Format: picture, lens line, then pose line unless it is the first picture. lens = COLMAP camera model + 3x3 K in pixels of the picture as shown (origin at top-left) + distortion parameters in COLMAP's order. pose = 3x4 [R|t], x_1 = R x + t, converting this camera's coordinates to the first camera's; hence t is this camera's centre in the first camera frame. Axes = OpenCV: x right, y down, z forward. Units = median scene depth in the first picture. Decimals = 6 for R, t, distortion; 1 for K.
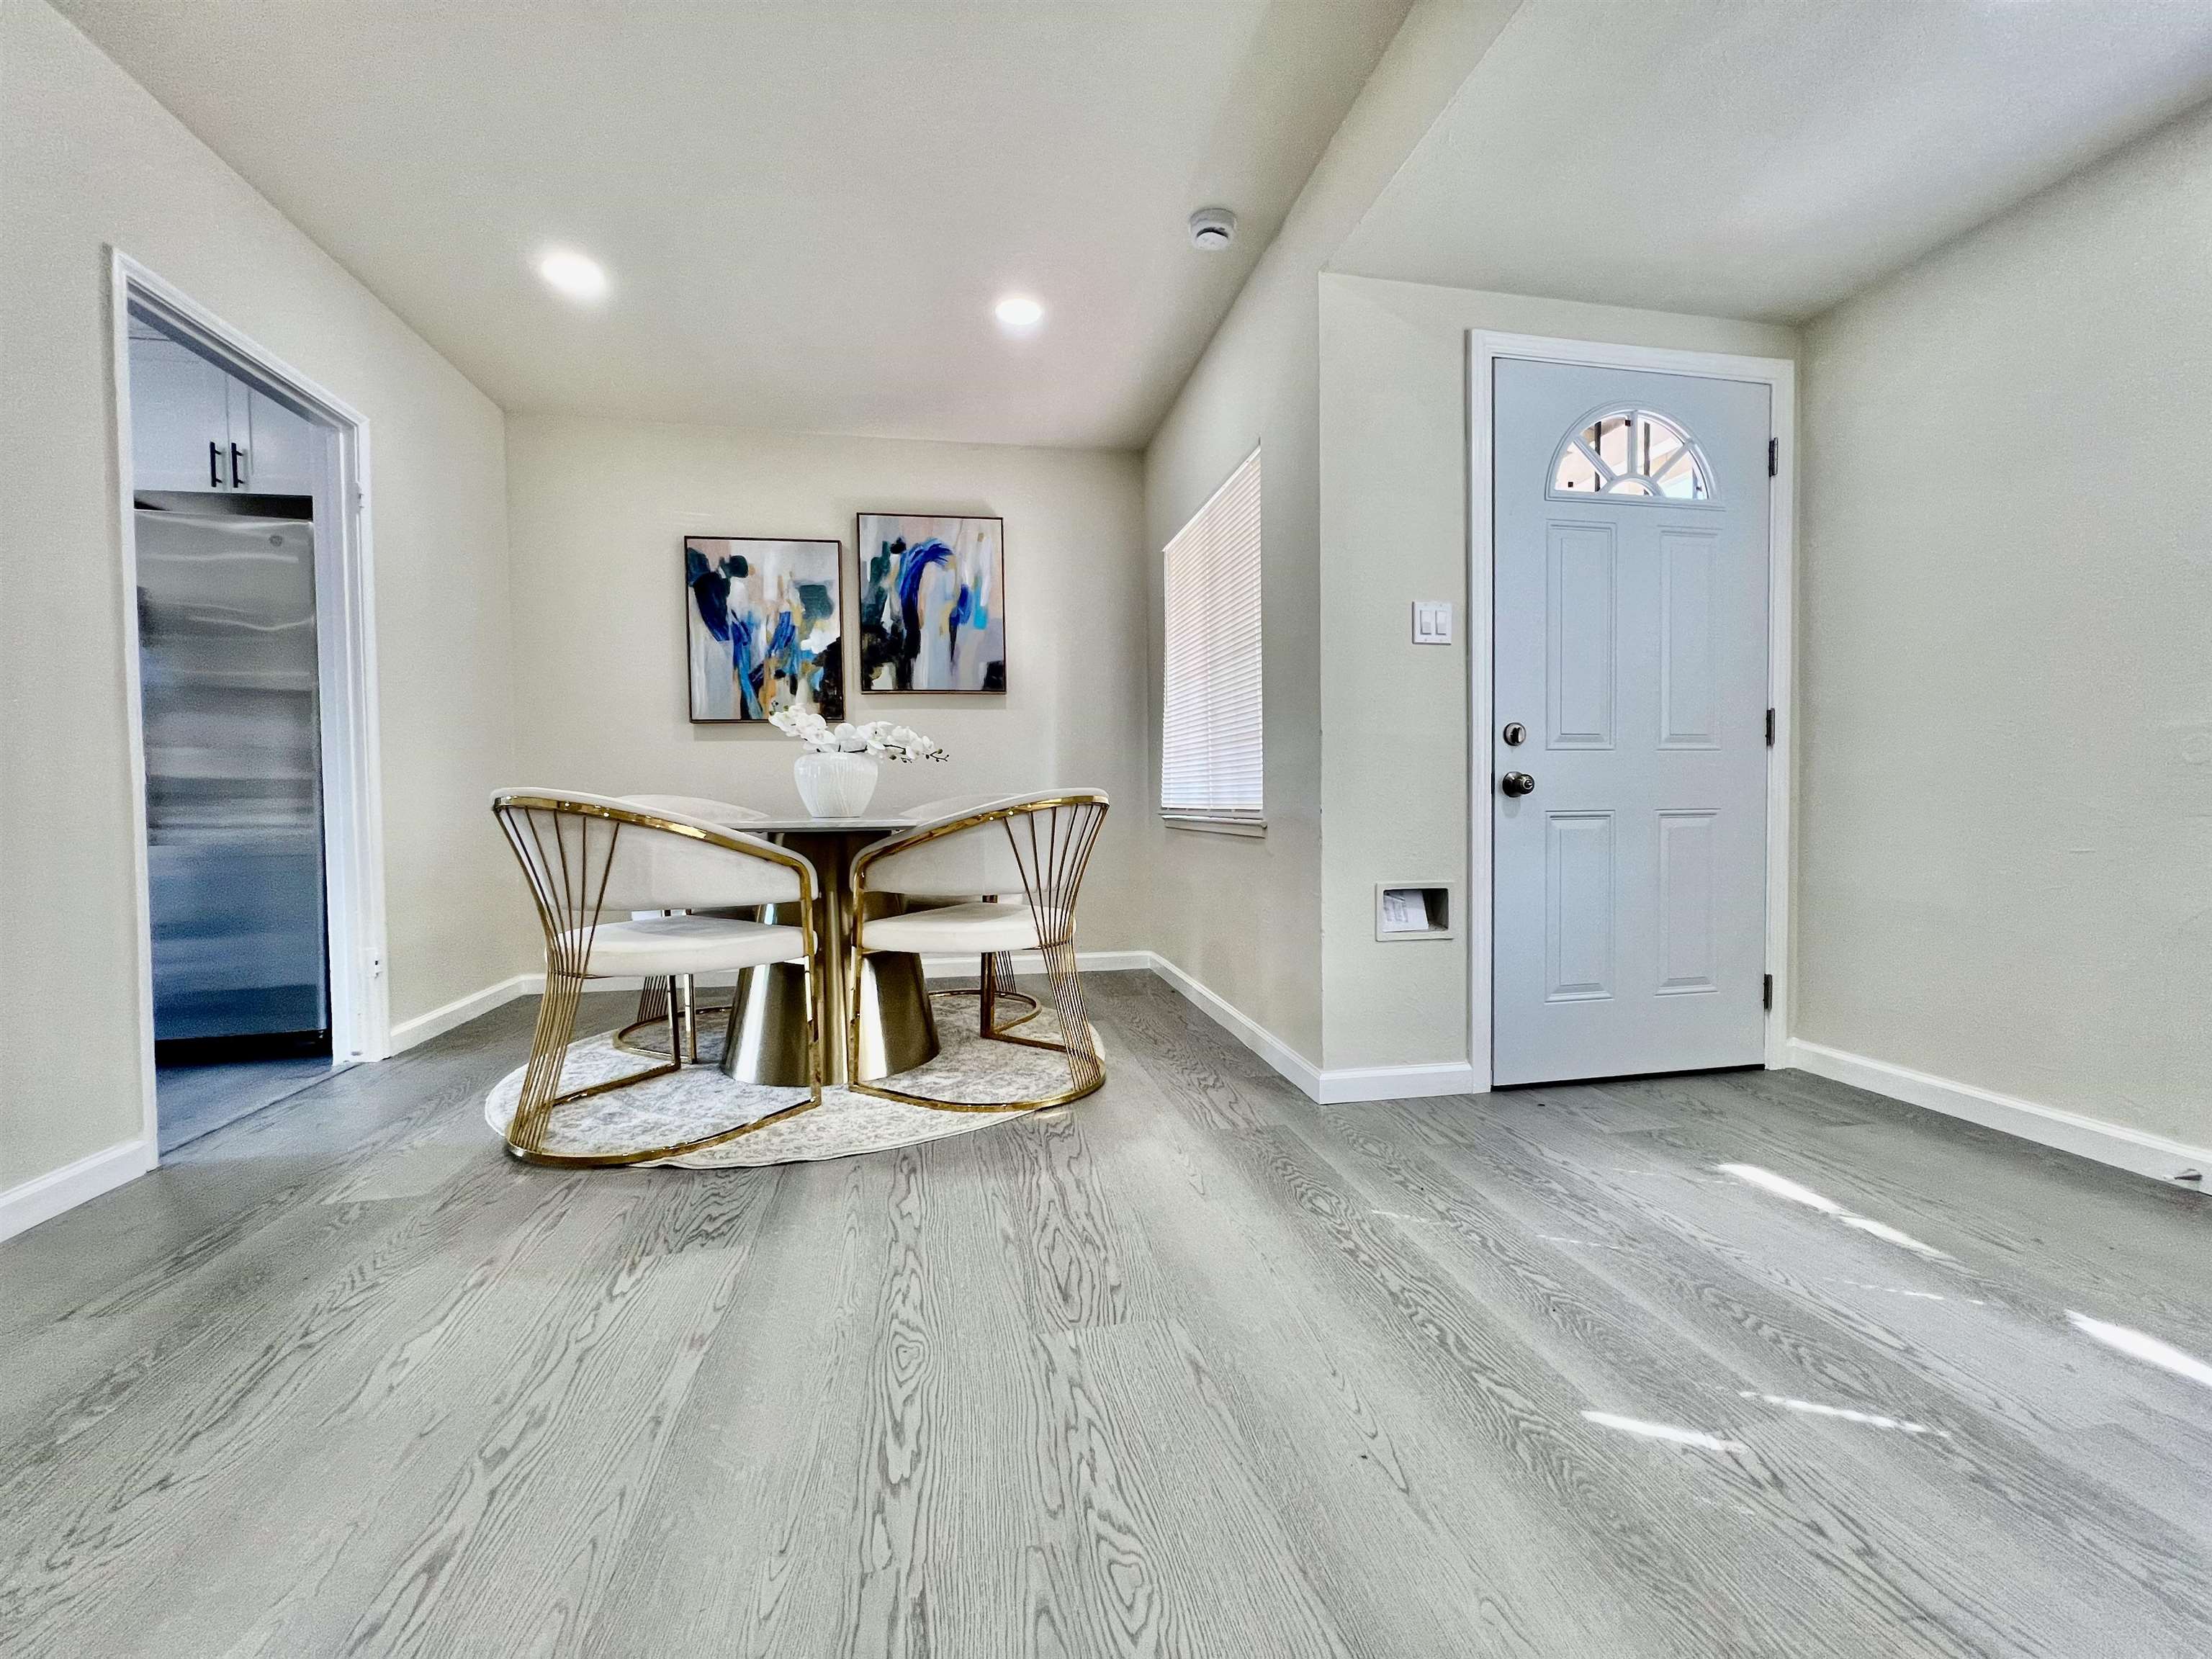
lens RADIAL K [[876.9, 0, 1106.0], [0, 876.9, 829.5], [0, 0, 1]] dist [-0.005359, 0.000193]
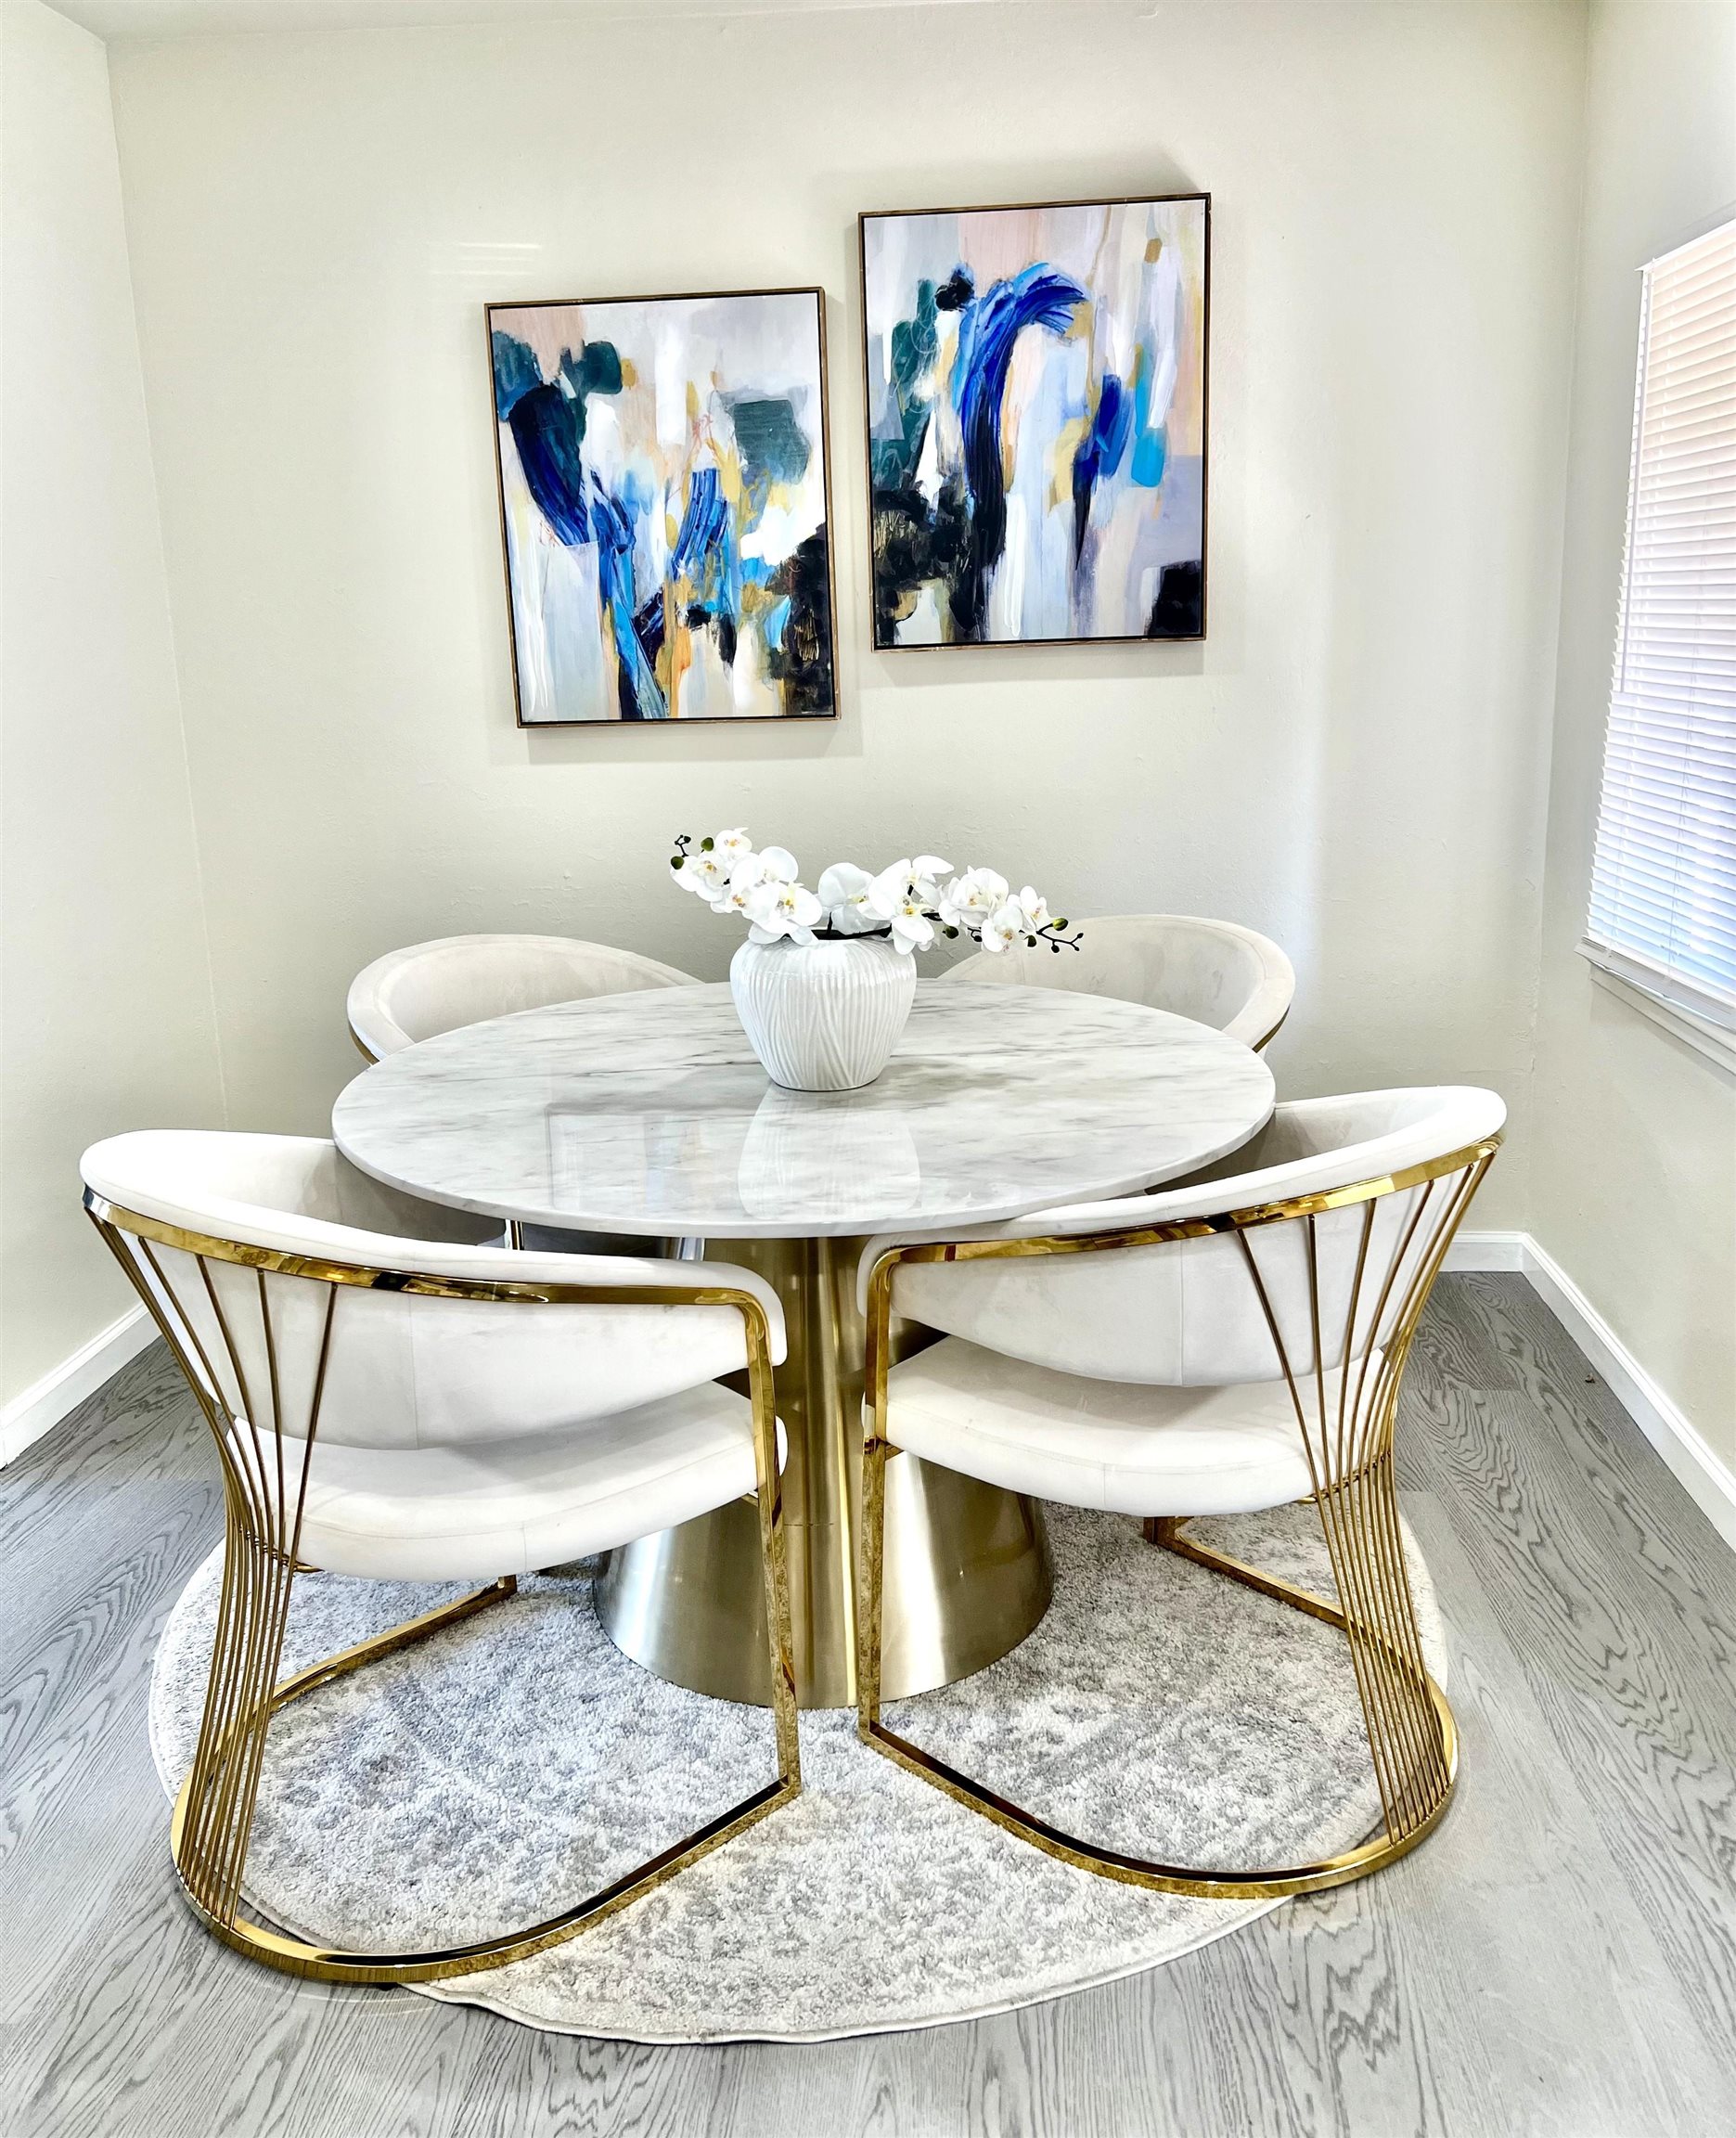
lens RADIAL K [[1774.5, 0, 909.9], [0, 1774.5, 1068.2], [0, 0, 1]] dist [0.070400, -0.107467]
pose [[0.968786, 0.040823, -0.244516, -0.035140], [0.005727, 0.982399, 0.186708, -0.121106], [0.247834, -0.182280, 0.951500, 0.117886]]
